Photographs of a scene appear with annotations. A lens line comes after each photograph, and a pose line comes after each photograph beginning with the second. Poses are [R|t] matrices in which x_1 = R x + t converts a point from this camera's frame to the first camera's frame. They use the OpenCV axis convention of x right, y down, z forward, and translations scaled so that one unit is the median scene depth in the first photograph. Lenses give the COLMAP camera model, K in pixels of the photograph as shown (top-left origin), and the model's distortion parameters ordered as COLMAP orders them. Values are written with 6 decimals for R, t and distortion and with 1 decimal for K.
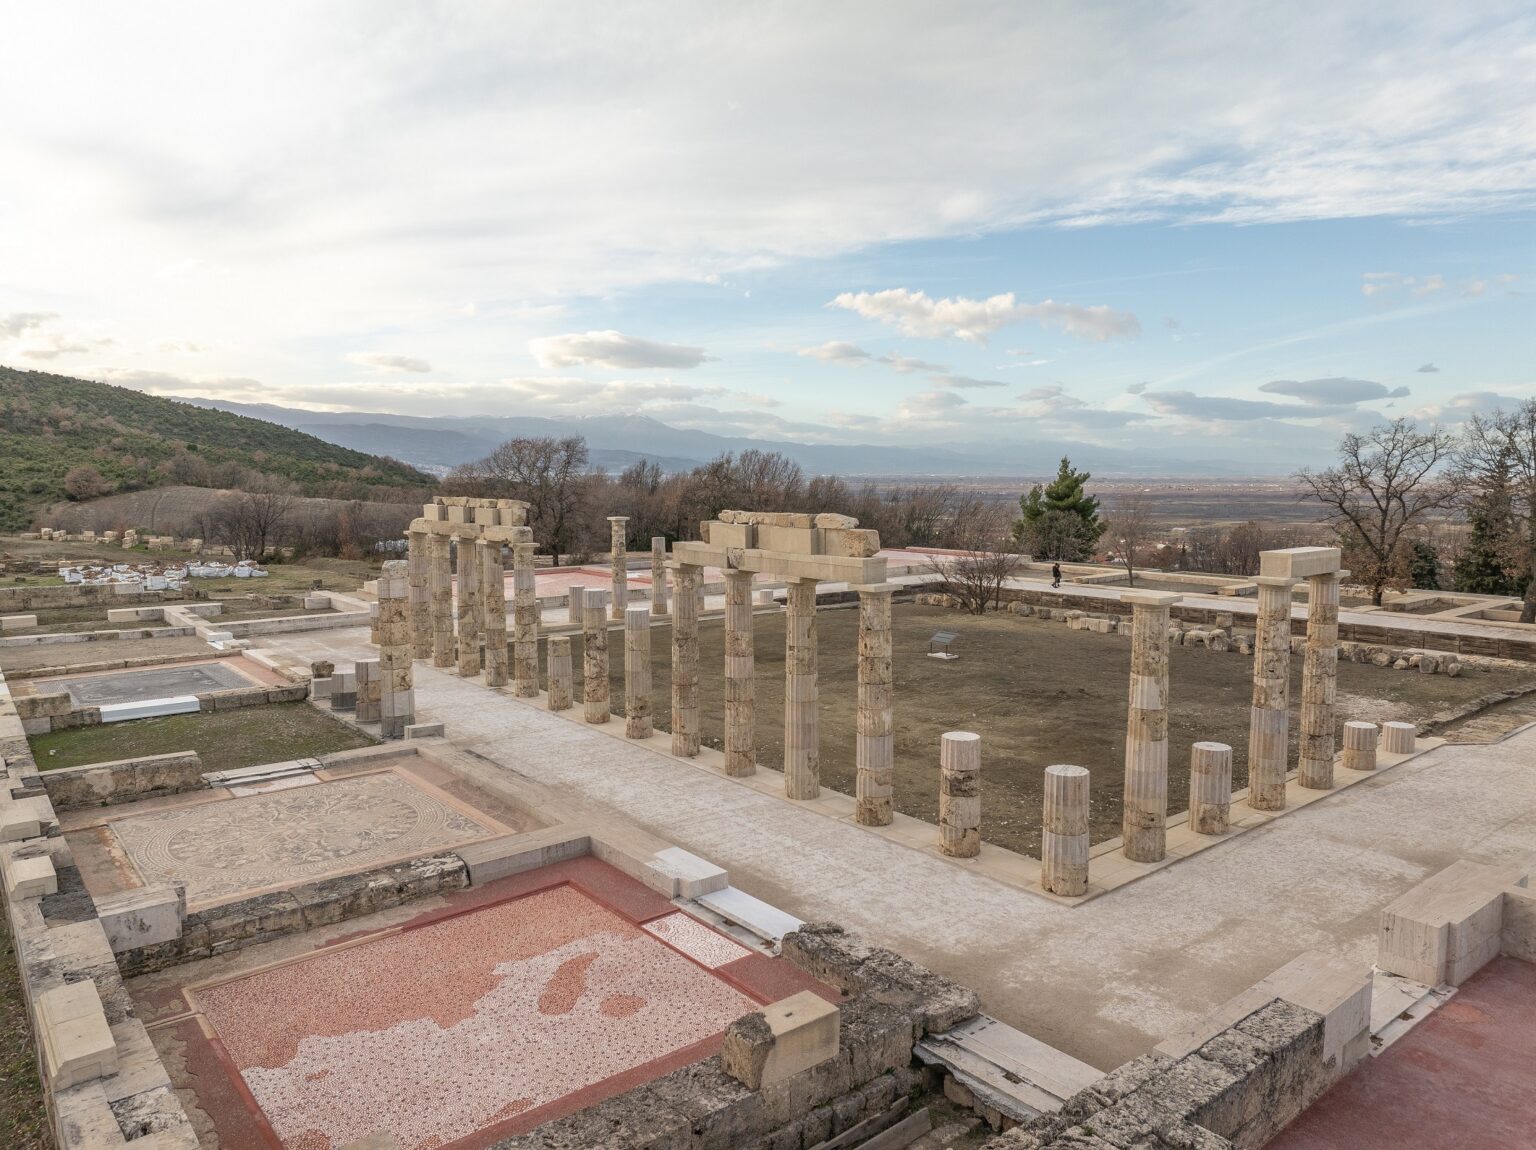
lens RADIAL K [[1066.6, 0, 768.0], [0, 1066.6, 575.0], [0, 0, 1]] dist [-0.042607, -0.004395]
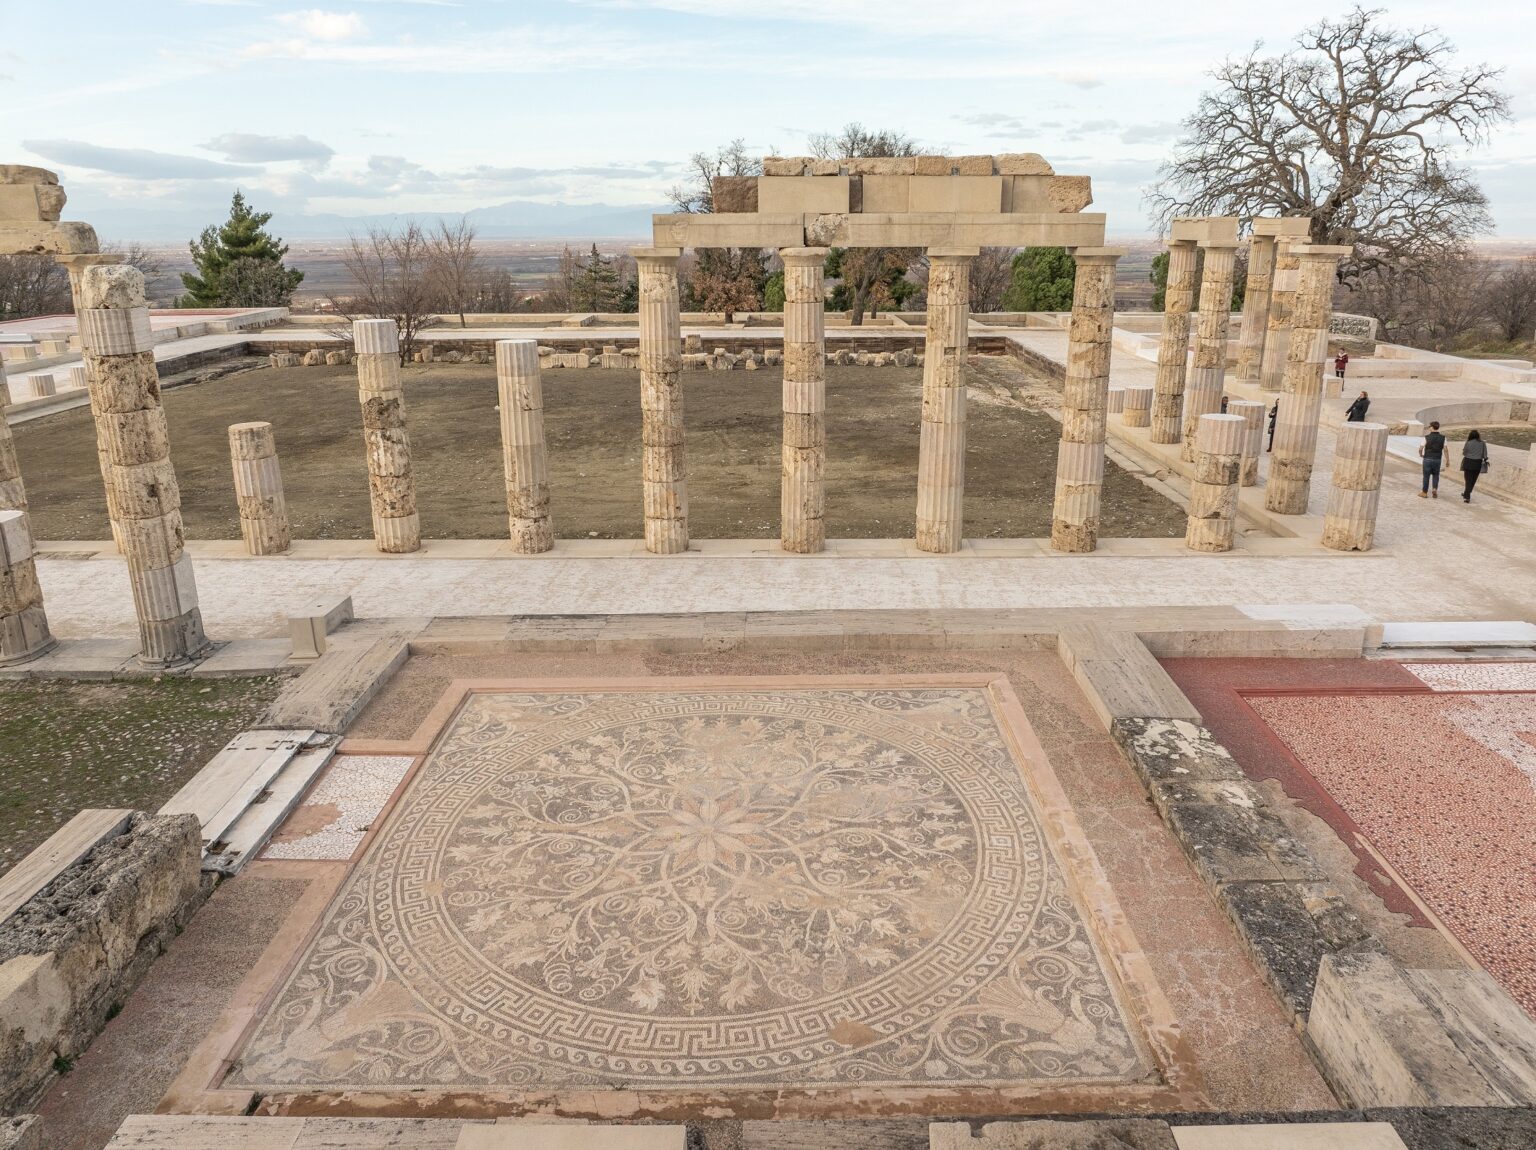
lens RADIAL K [[1072.5, 0, 768.0], [0, 1072.5, 575.0], [0, 0, 1]] dist [-0.033270, -0.001379]
pose [[0.629055, -0.237506, 0.740190, -0.685464], [0.076022, 0.966414, 0.245488, 0.029724], [-0.773635, -0.098154, 0.625983, 0.669898]]
